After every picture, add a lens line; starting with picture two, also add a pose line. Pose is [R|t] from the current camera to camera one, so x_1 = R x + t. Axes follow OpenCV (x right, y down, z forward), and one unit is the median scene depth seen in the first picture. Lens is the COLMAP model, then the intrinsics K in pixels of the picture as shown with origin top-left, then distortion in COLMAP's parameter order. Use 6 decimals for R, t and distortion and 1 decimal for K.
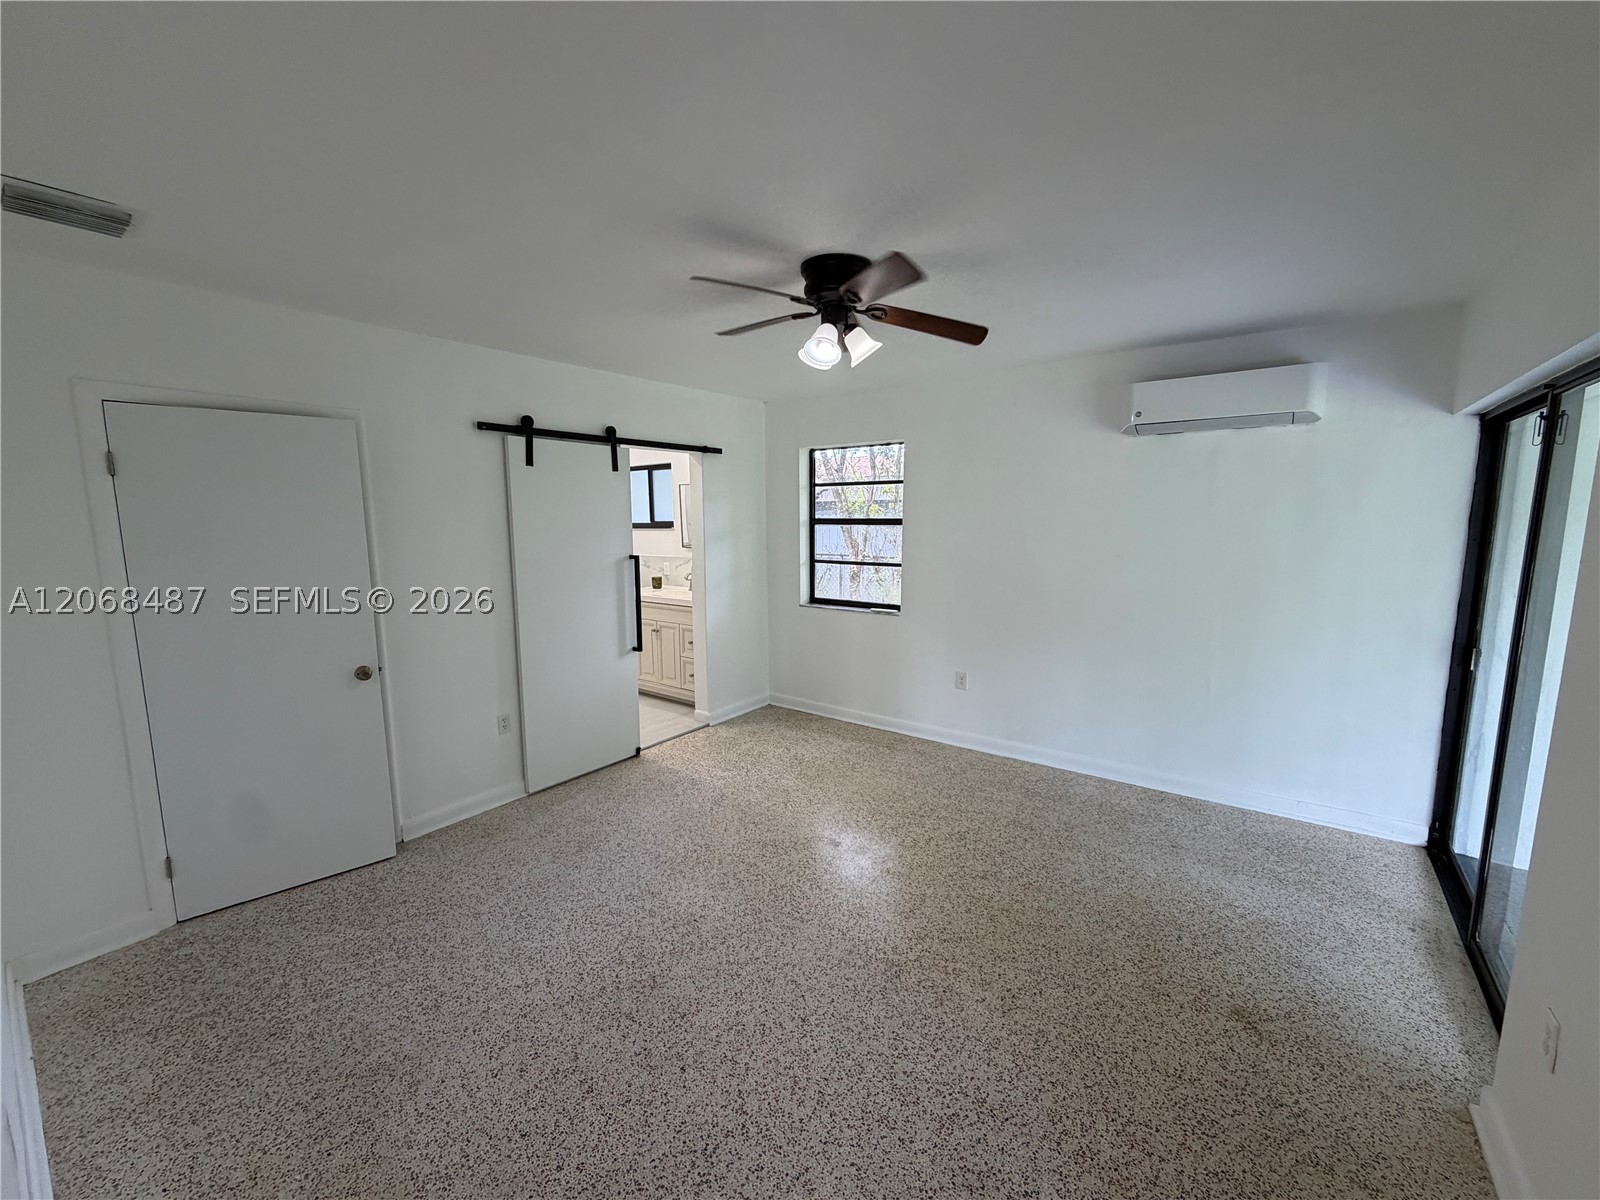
lens RADIAL K [[641.0, 0, 789.9], [0, 641.0, 593.7], [0, 0, 1]] dist [0.003473, -0.001028]
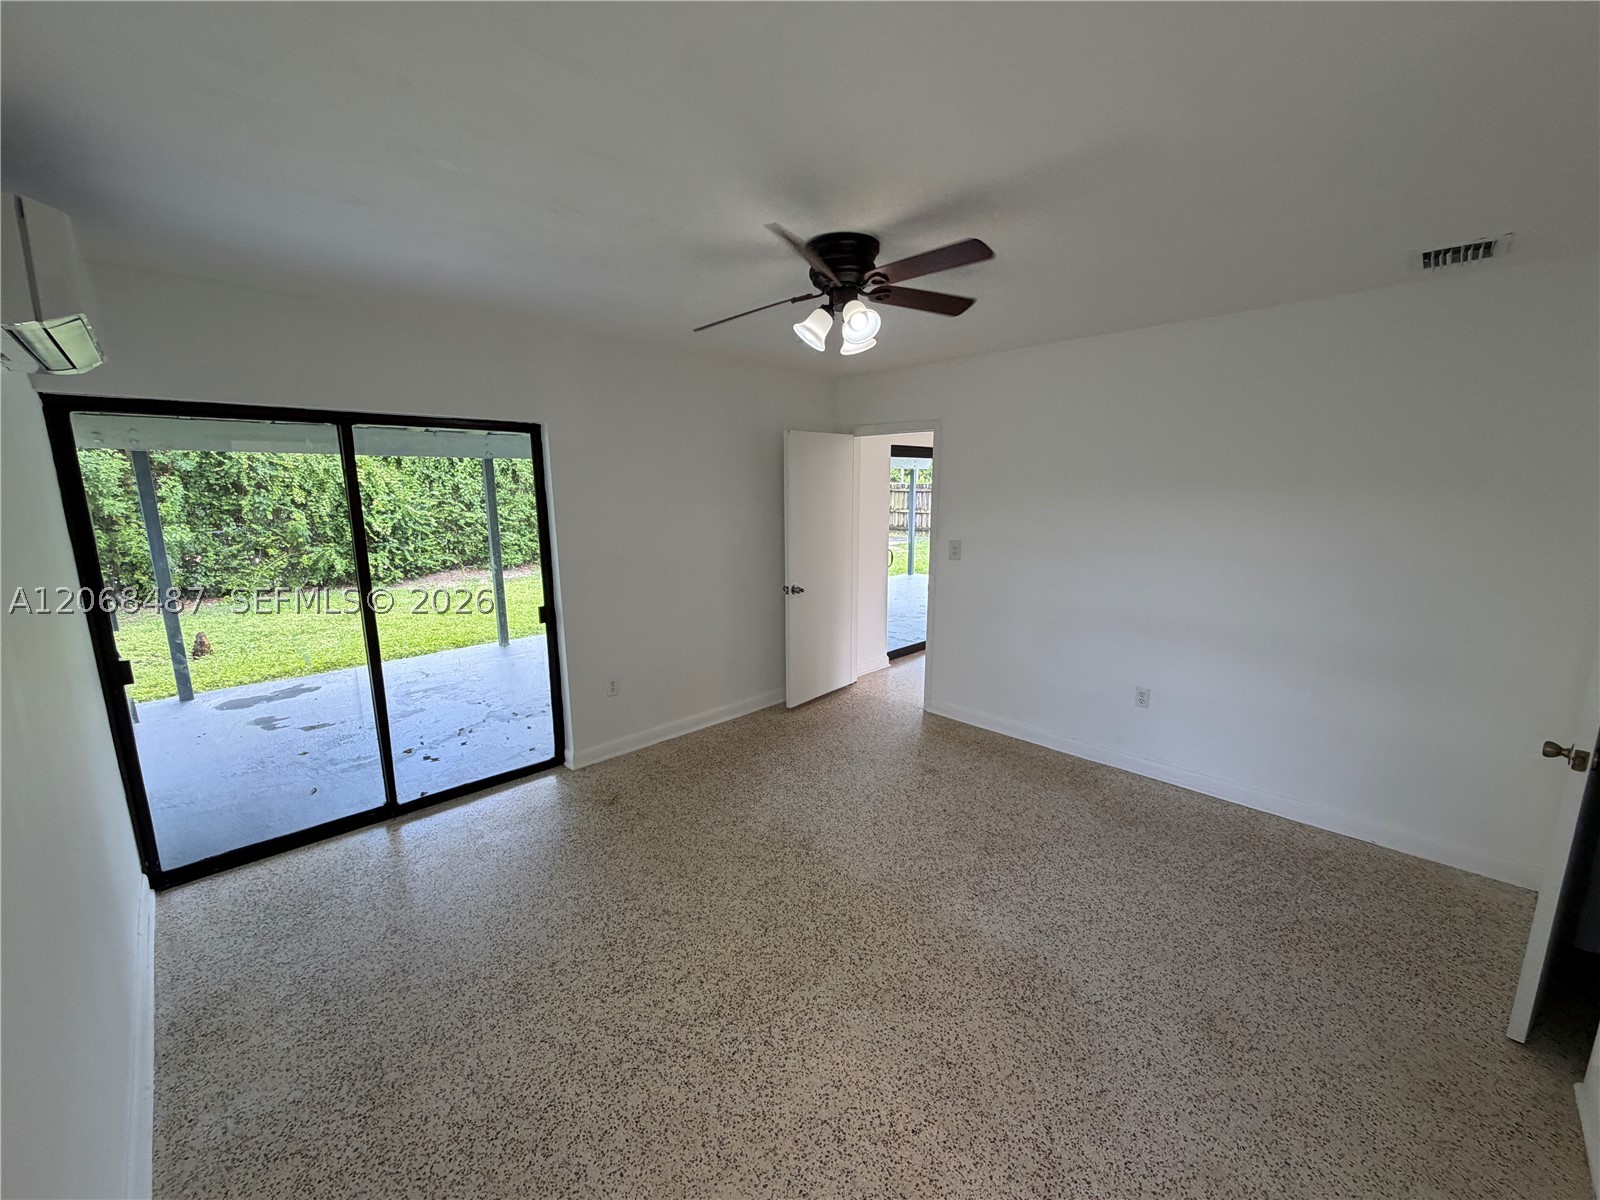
lens RADIAL K [[641.0, 0, 795.1], [0, 641.0, 601.7], [0, 0, 1]] dist [0.003473, -0.001028]
pose [[-0.990608, -0.012166, 0.136188, 0.018641], [0.029744, 0.953006, 0.301486, -0.698865], [-0.133456, 0.302706, -0.943694, 5.008273]]
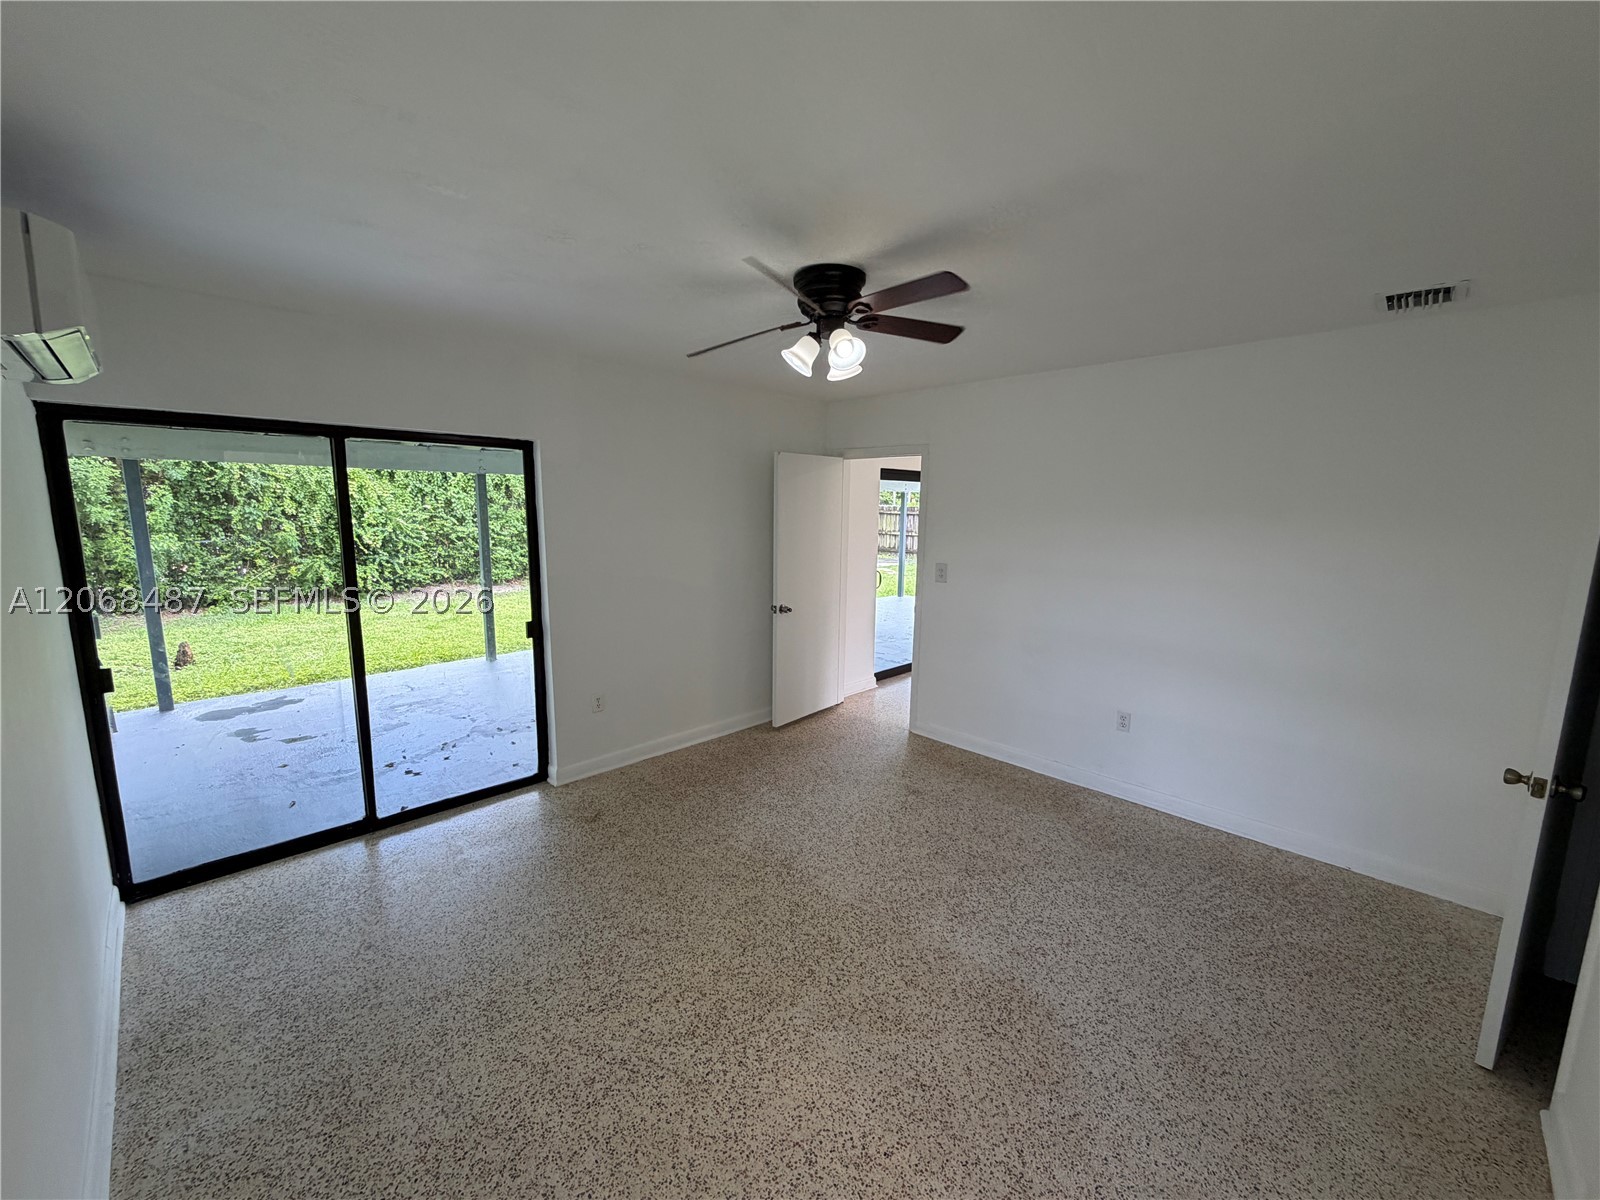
lens RADIAL K [[641.0, 0, 795.0], [0, 641.0, 602.4], [0, 0, 1]] dist [0.003473, -0.001028]
pose [[-0.991915, -0.025004, 0.124415, -0.016342], [0.009976, 0.961999, 0.272869, -0.703810], [-0.126510, 0.271904, -0.953972, 5.037375]]
